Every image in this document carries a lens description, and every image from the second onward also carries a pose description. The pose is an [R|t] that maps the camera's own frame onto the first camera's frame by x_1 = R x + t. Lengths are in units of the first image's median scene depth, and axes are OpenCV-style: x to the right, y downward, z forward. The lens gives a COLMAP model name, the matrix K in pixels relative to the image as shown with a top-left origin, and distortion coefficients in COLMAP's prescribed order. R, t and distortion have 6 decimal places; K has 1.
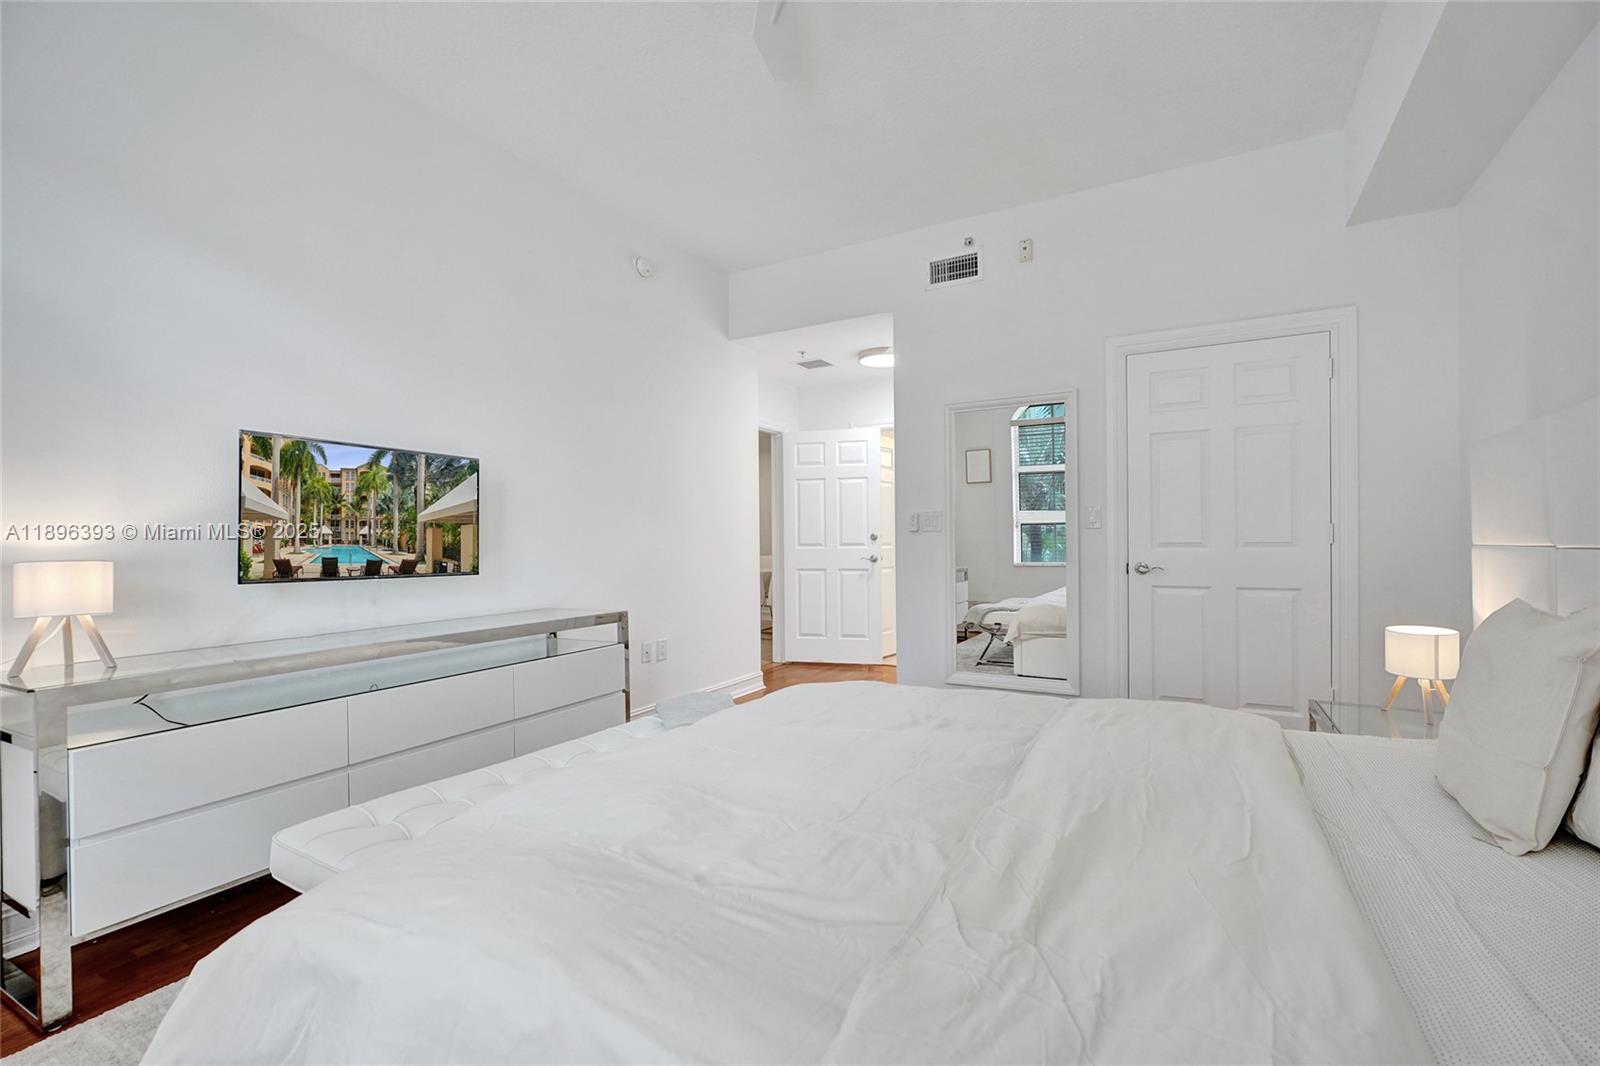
lens RADIAL K [[710.5, 0, 800.0], [0, 710.5, 533.0], [0, 0, 1]] dist [-0.012944, 0.005246]
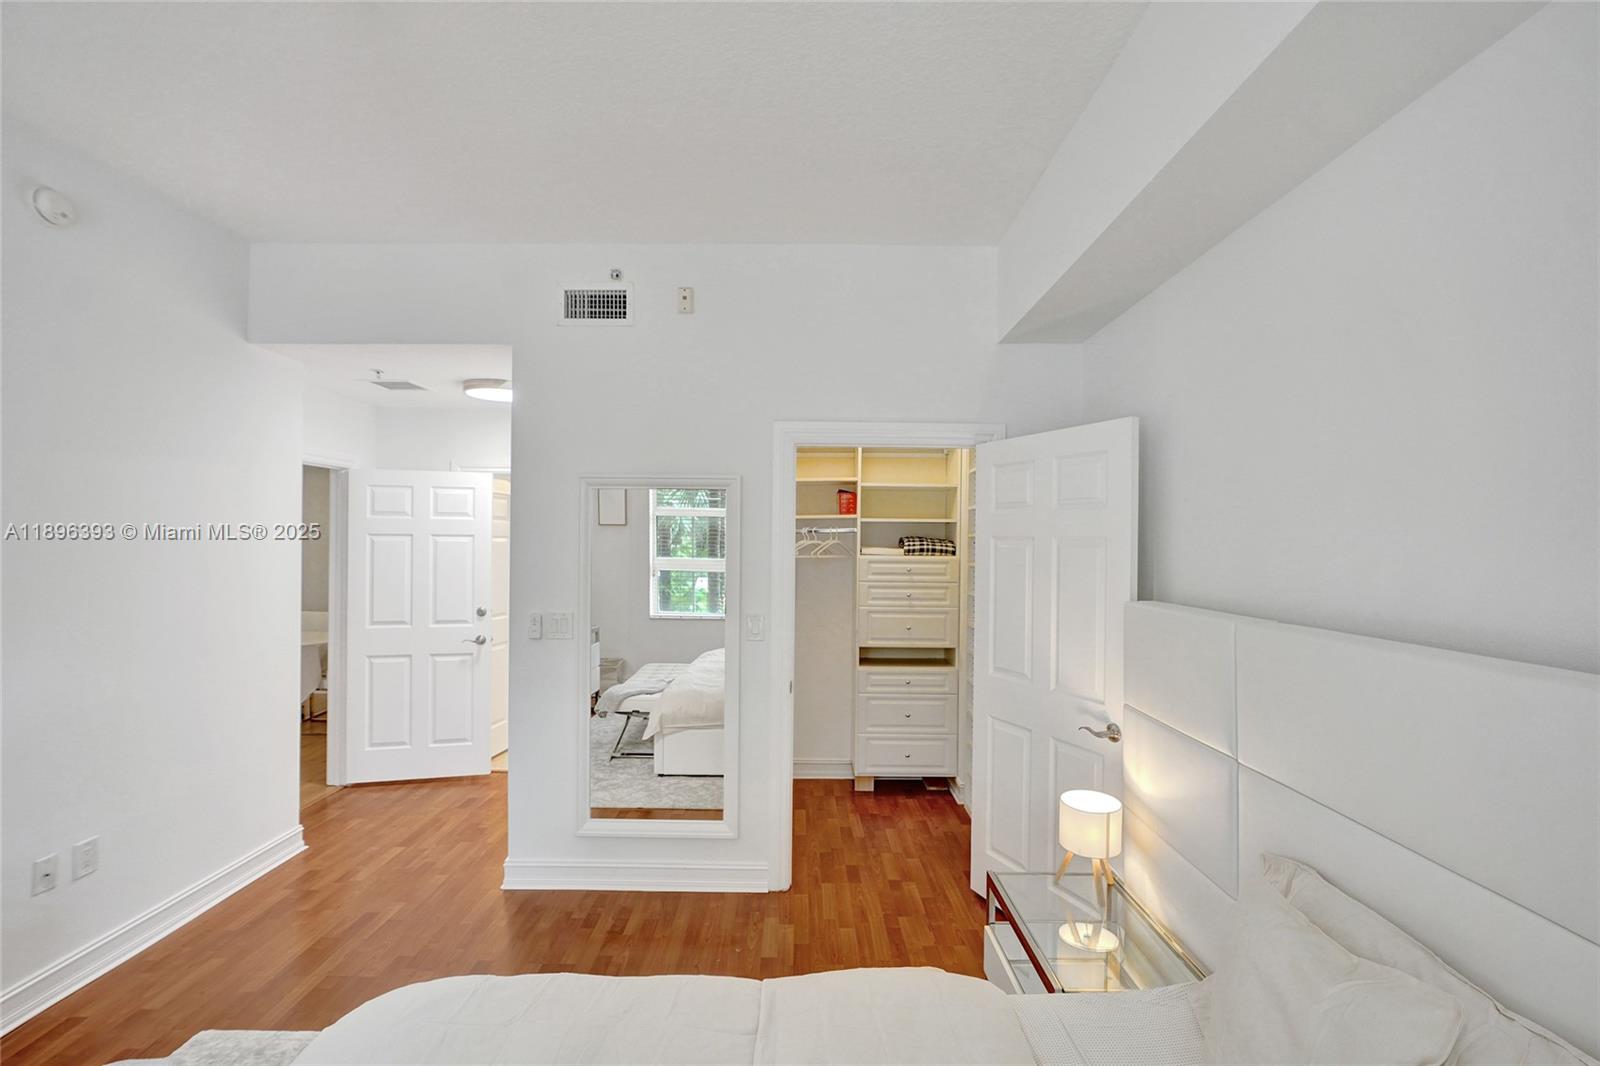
lens RADIAL K [[710.5, 0, 800.0], [0, 710.5, 533.0], [0, 0, 1]] dist [-0.012944, 0.005246]
pose [[0.868831, 0.016178, 0.494844, 0.021874], [-0.019994, 0.999797, 0.002419, -0.094790], [-0.494705, -0.011996, 0.868978, 0.153051]]
